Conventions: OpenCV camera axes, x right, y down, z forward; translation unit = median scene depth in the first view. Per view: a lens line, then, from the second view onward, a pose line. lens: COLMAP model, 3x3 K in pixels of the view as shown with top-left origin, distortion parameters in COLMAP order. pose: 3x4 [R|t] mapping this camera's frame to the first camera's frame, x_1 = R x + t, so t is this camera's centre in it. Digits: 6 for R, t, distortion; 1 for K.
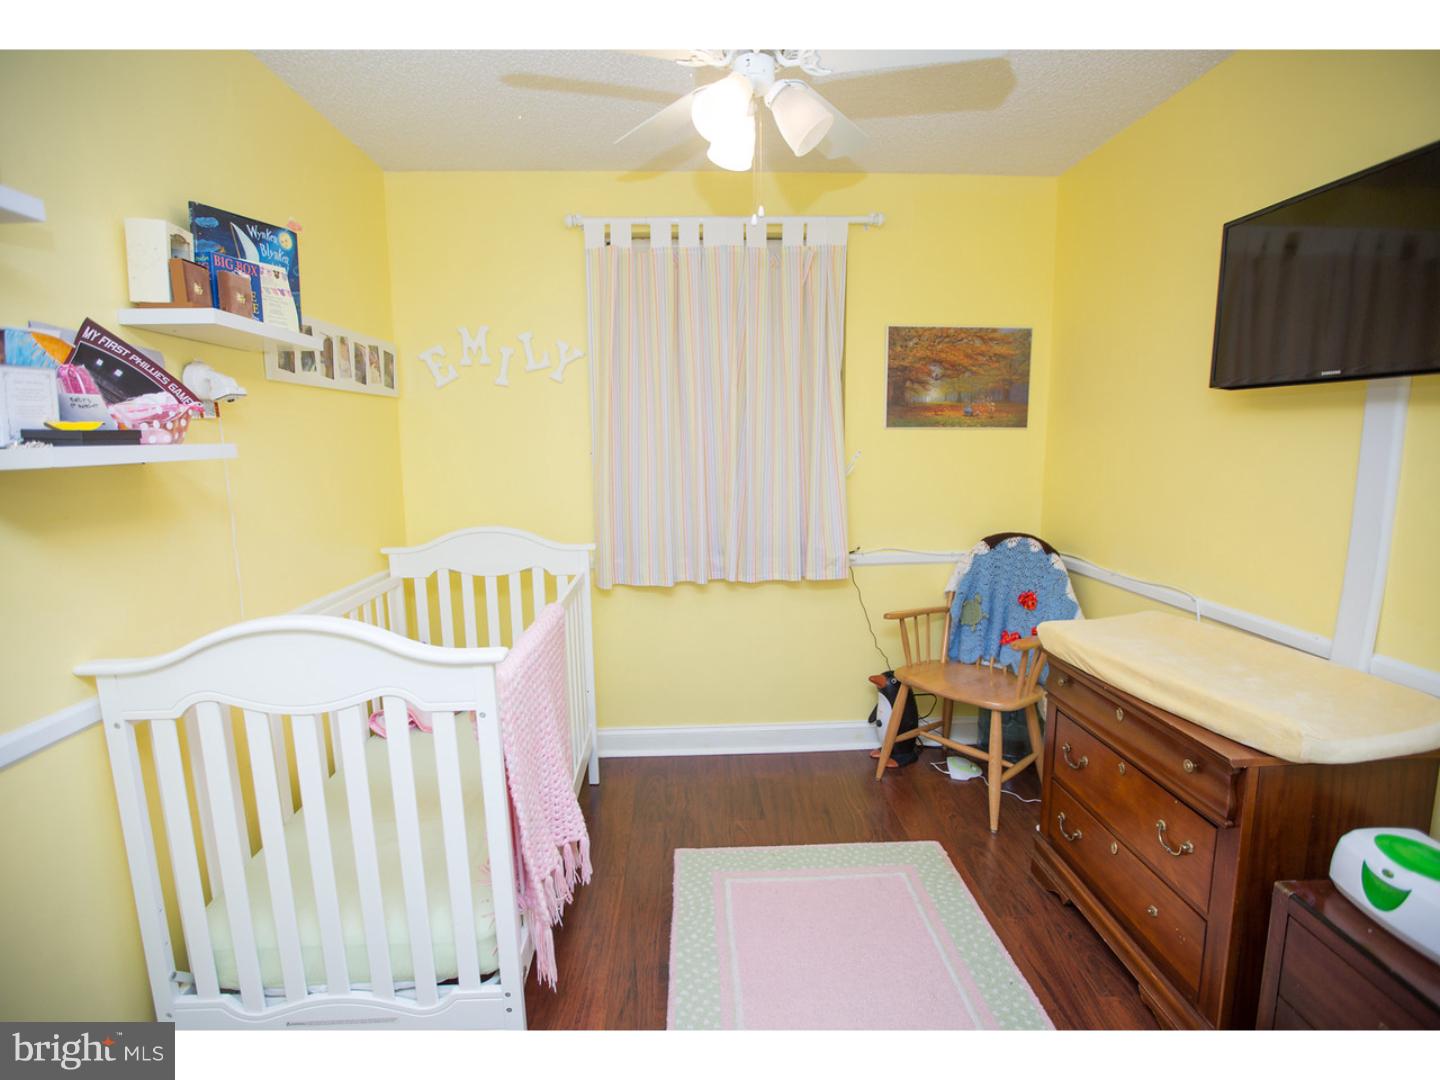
lens RADIAL K [[692.9, 0, 715.5], [0, 692.9, 538.0], [0, 0, 1]] dist [-0.054858, 0.021137]
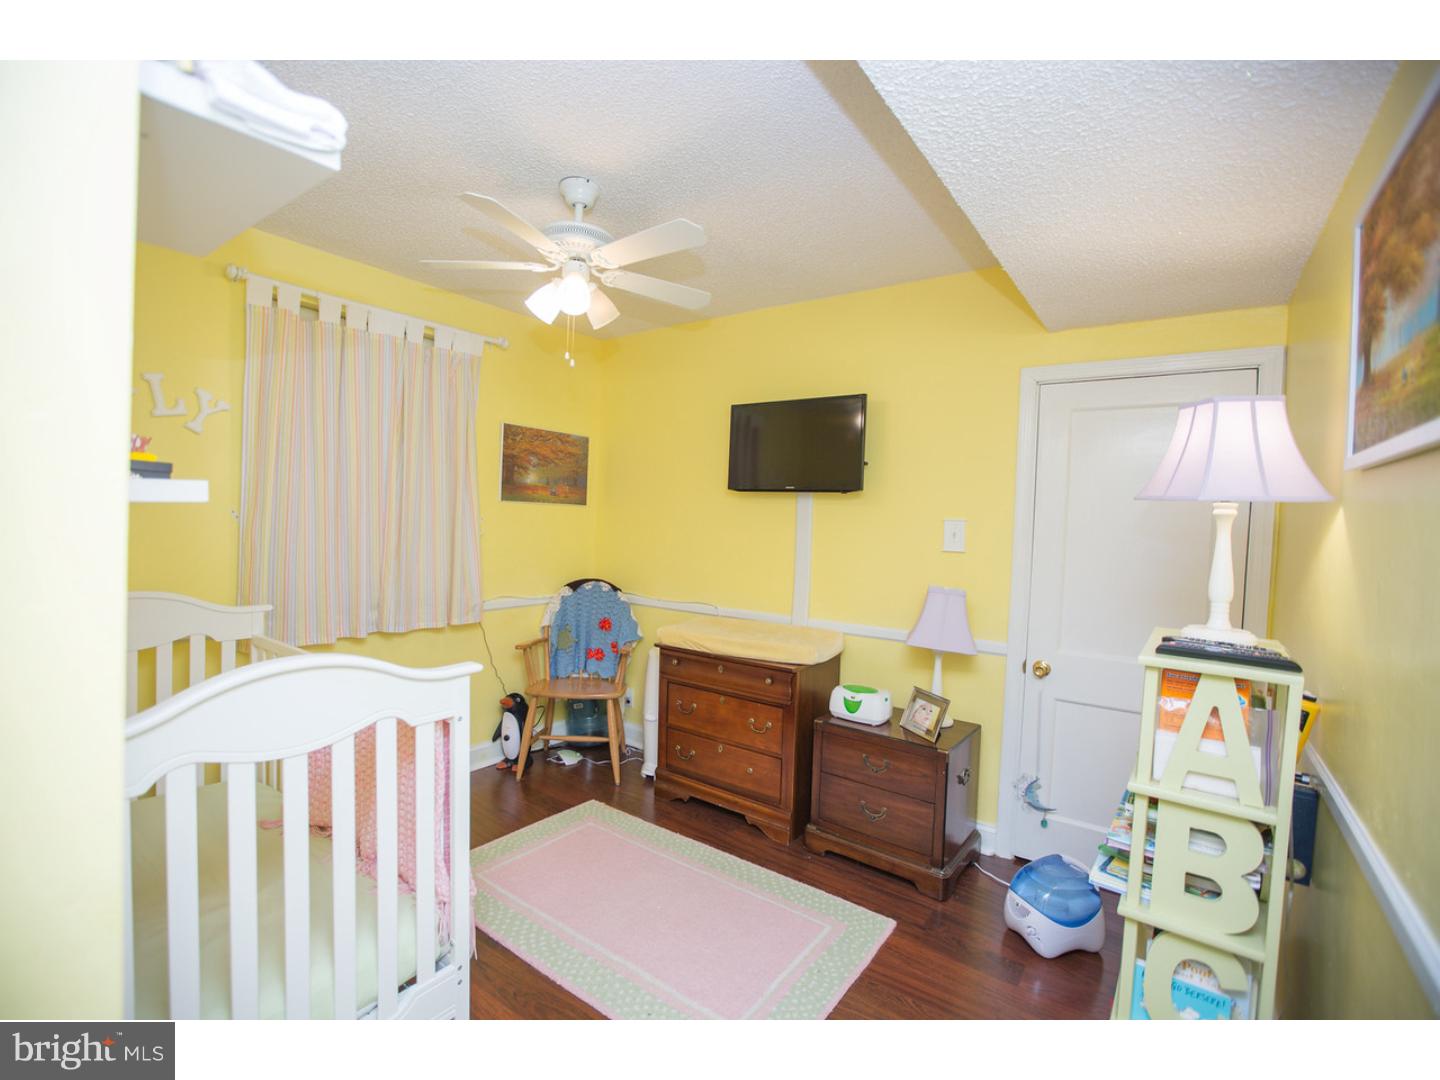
lens RADIAL K [[665.7, 0, 720.0], [0, 665.7, 540.0], [0, 0, 1]] dist [-0.082129, 0.056520]
pose [[0.615323, 0.007759, 0.788237, -0.472745], [0.074199, 0.994942, -0.067716, 0.025147], [-0.784775, 0.100154, 0.611635, -0.056374]]
